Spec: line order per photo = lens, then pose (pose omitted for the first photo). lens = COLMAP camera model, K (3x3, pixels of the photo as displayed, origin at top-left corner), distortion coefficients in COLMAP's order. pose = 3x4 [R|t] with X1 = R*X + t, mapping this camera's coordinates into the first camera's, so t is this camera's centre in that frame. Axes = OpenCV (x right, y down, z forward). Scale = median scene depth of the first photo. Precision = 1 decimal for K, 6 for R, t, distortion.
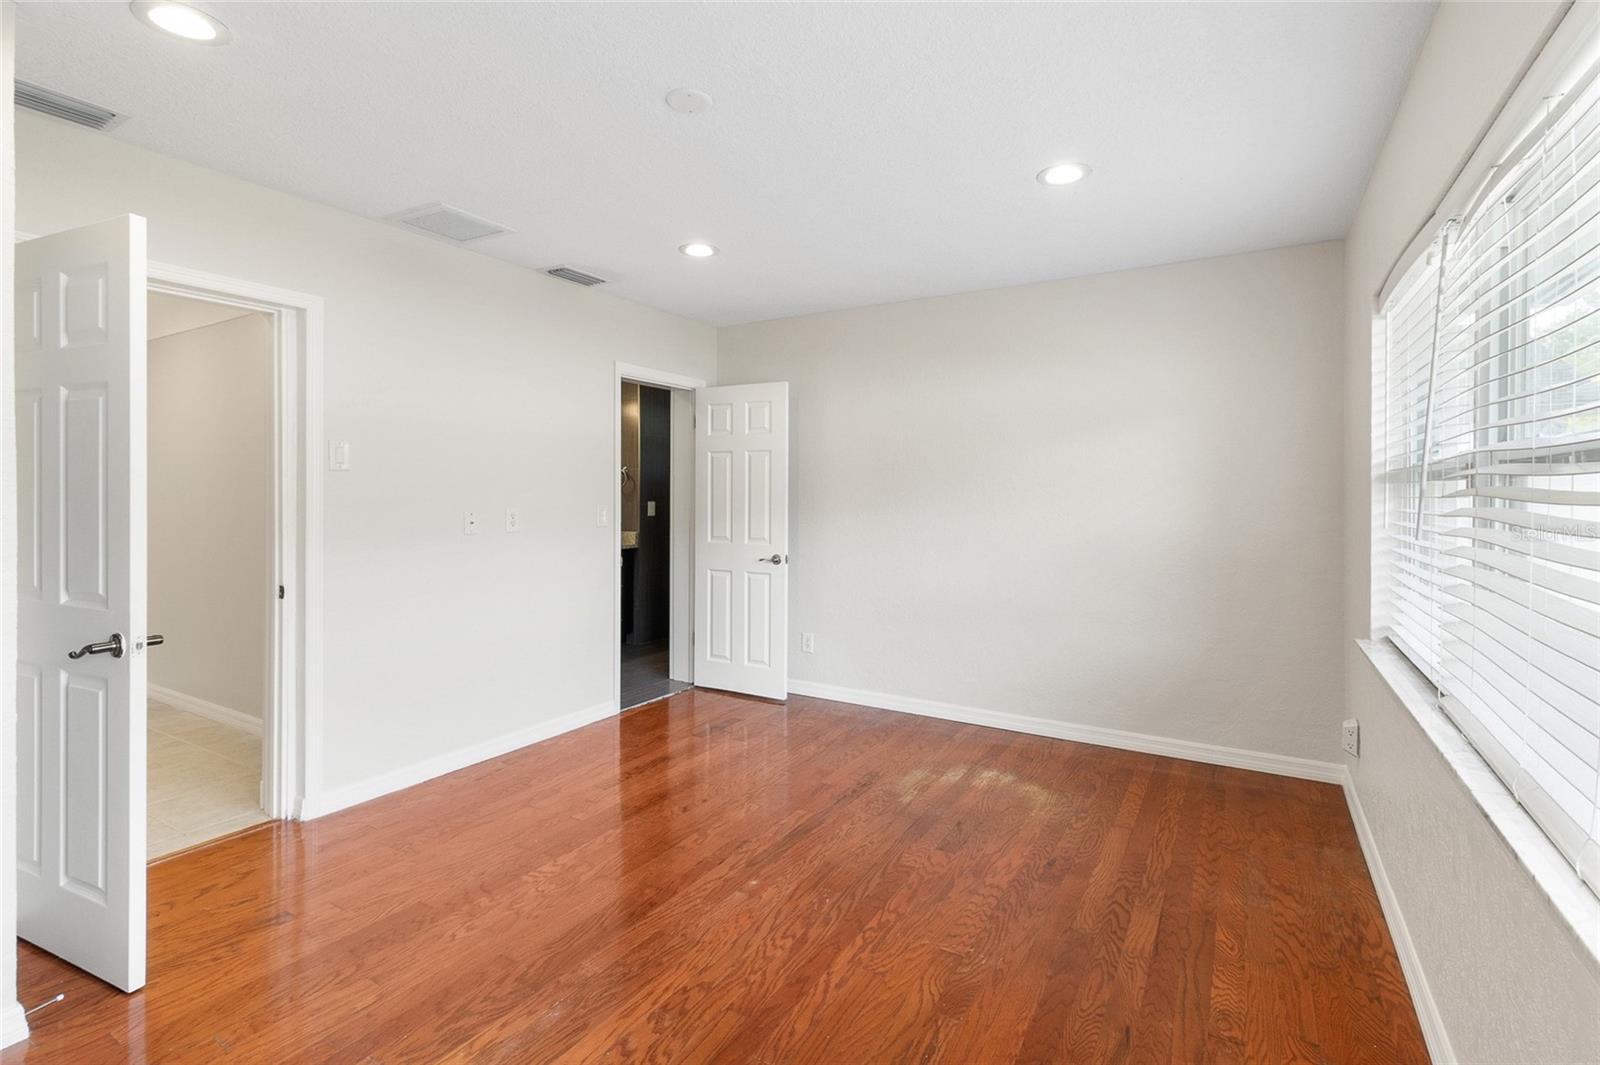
lens RADIAL K [[747.8, 0, 807.4], [0, 747.8, 492.0], [0, 0, 1]] dist [0.000786, -0.001430]
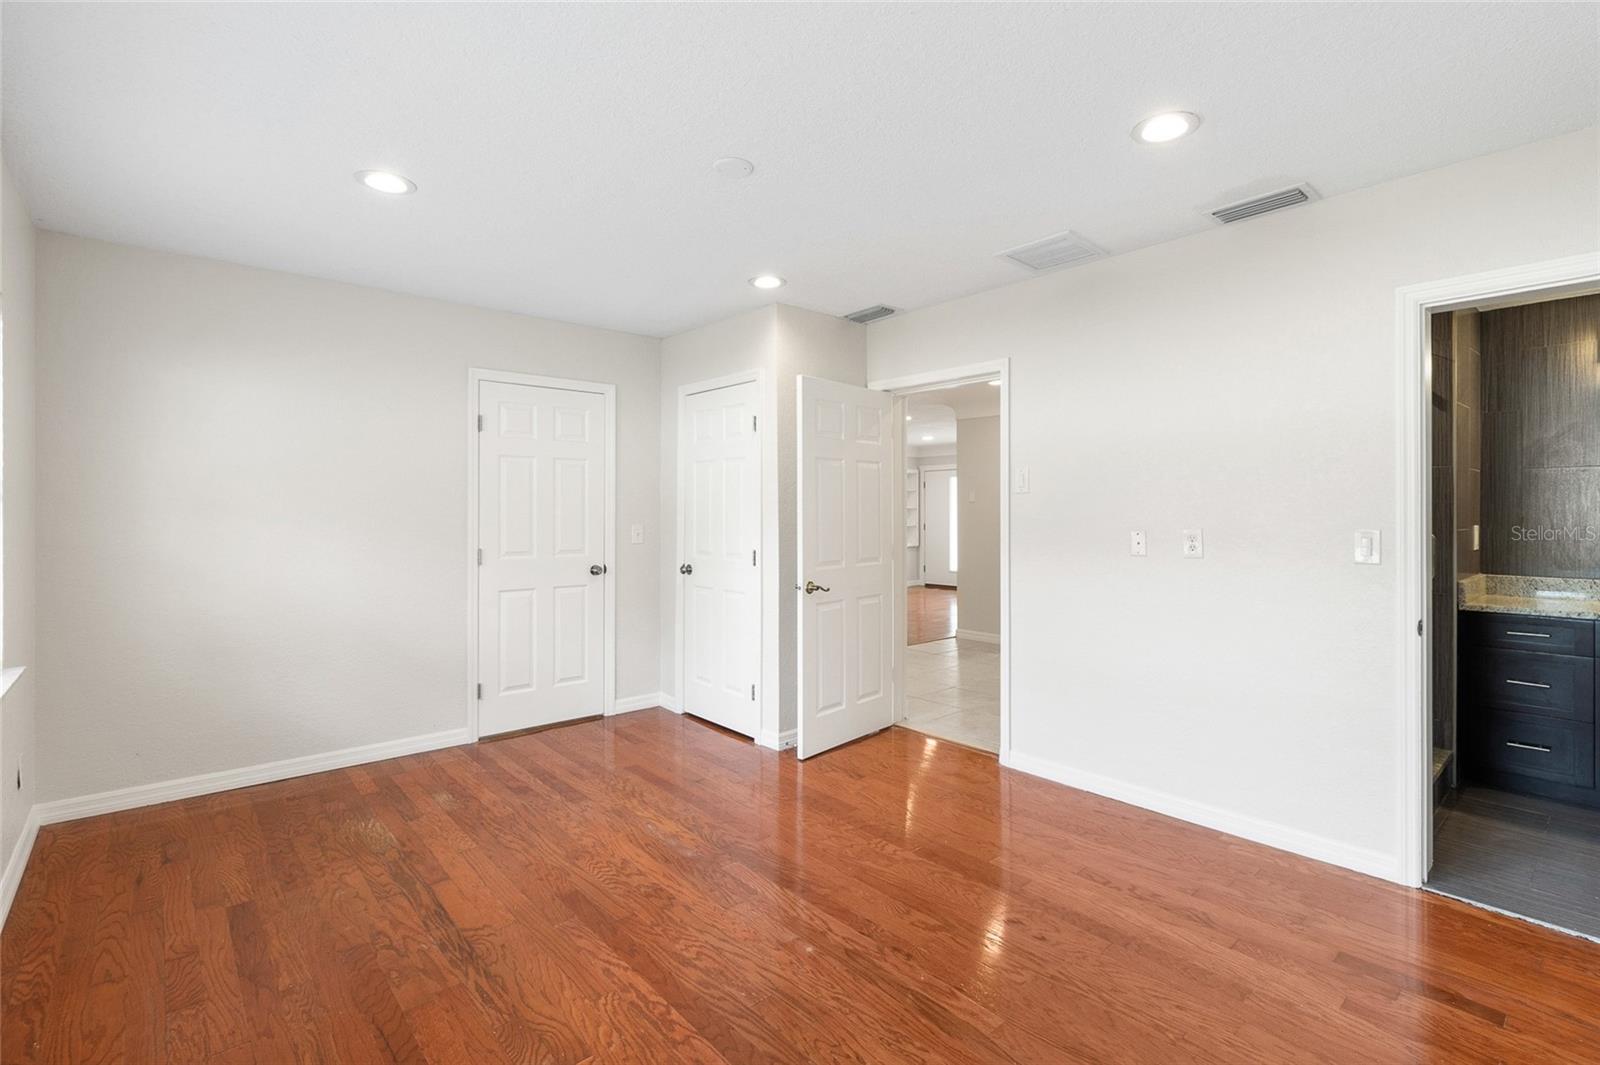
lens RADIAL K [[747.8, 0, 829.9], [0, 747.8, 509.8], [0, 0, 1]] dist [0.000786, -0.001430]
pose [[-0.296945, -0.004681, -0.954883, 0.660140], [0.000994, 0.999986, -0.005211, 0.005112], [0.954894, -0.002497, -0.296936, 1.104347]]
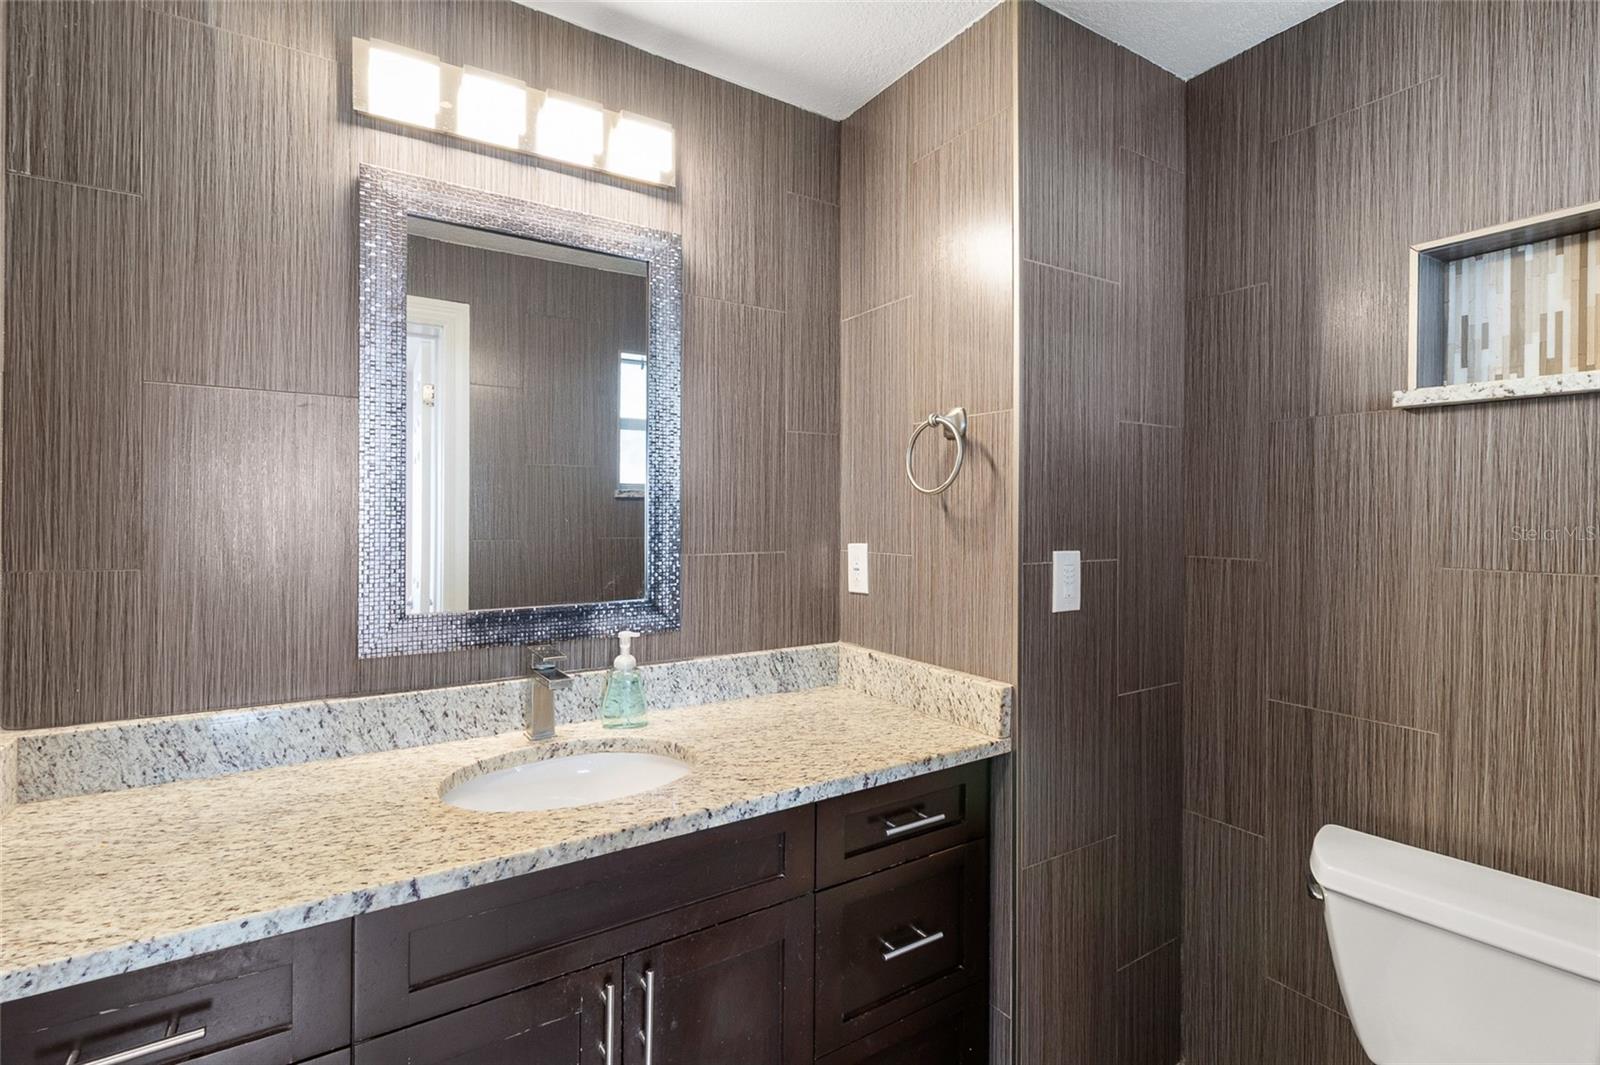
lens RADIAL K [[747.8, 0, 795.9], [0, 747.8, 528.3], [0, 0, 1]] dist [0.000786, -0.001430]
pose [[0.887870, -0.006186, -0.460053, -0.384997], [0.005168, 0.999981, -0.003472, 0.012972], [0.460066, 0.000705, 0.887885, 1.645200]]
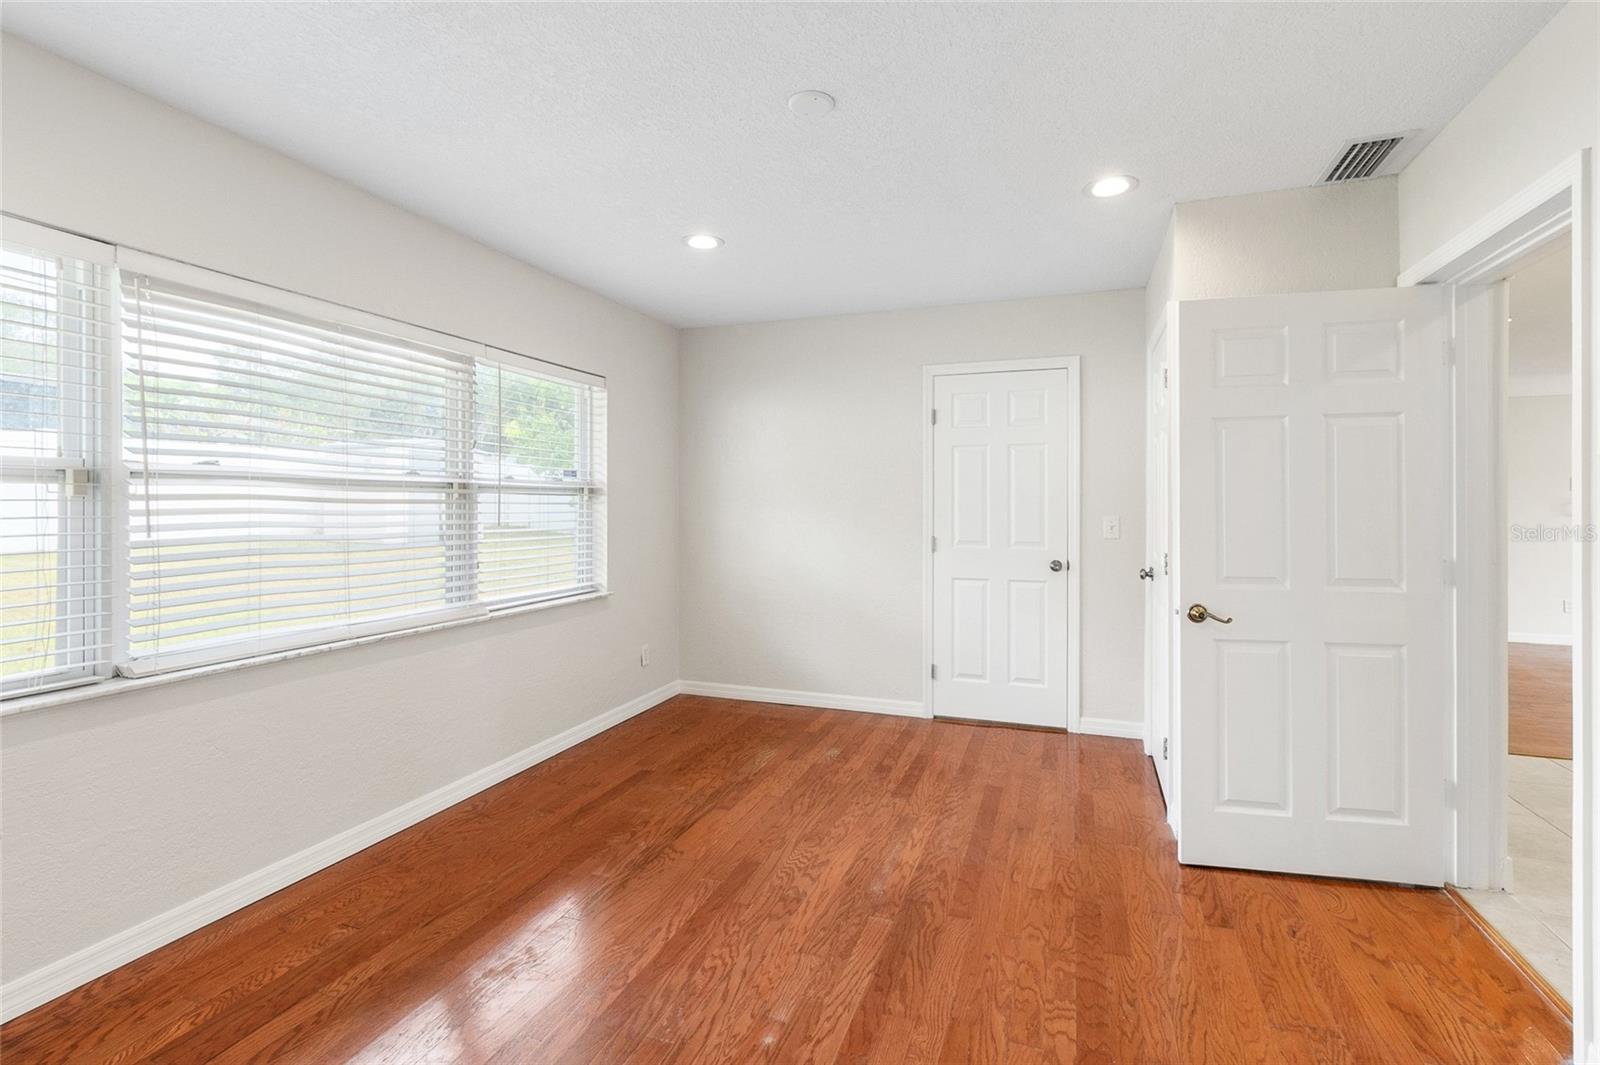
lens RADIAL K [[747.8, 0, 801.2], [0, 747.8, 493.0], [0, 0, 1]] dist [0.000786, -0.001430]
pose [[-0.983540, -0.004495, -0.180637, 0.025133], [-0.002077, 0.999906, -0.013570, 0.006243], [0.180681, -0.012971, -0.983456, 1.474239]]
